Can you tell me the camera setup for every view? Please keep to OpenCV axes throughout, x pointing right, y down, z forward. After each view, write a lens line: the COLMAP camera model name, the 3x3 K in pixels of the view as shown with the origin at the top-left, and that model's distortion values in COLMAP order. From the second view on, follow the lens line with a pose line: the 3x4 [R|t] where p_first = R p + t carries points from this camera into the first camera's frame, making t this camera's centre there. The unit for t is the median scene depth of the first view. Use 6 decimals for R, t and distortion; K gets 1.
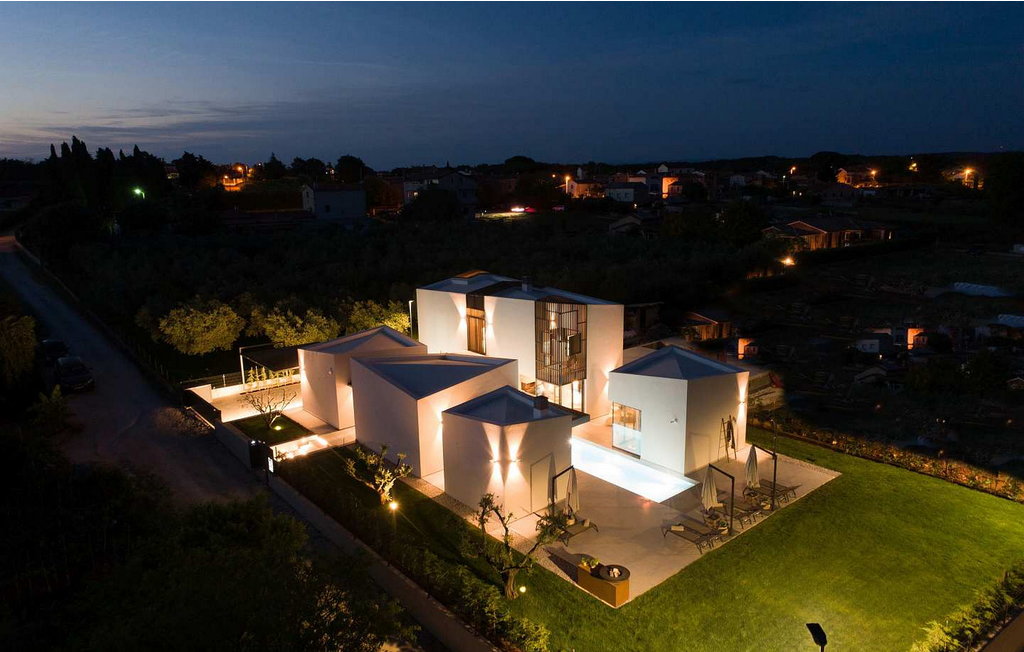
lens RADIAL K [[692.2, 0, 512.0], [0, 692.2, 326.0], [0, 0, 1]] dist [0.024978, 0.000256]
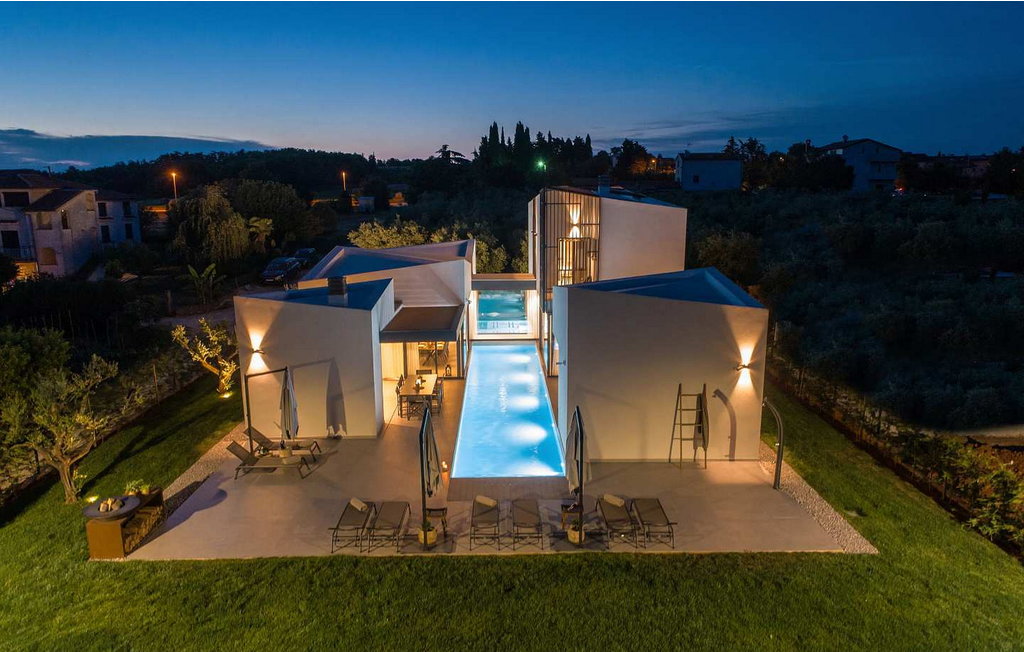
lens RADIAL K [[692.2, 0, 512.0], [0, 692.2, 326.0], [0, 0, 1]] dist [0.024978, 0.000256]
pose [[0.775189, 0.137207, -0.616649, 0.521198], [-0.143837, 0.988825, 0.039201, 0.086094], [0.615136, 0.058309, 0.786262, 0.494981]]
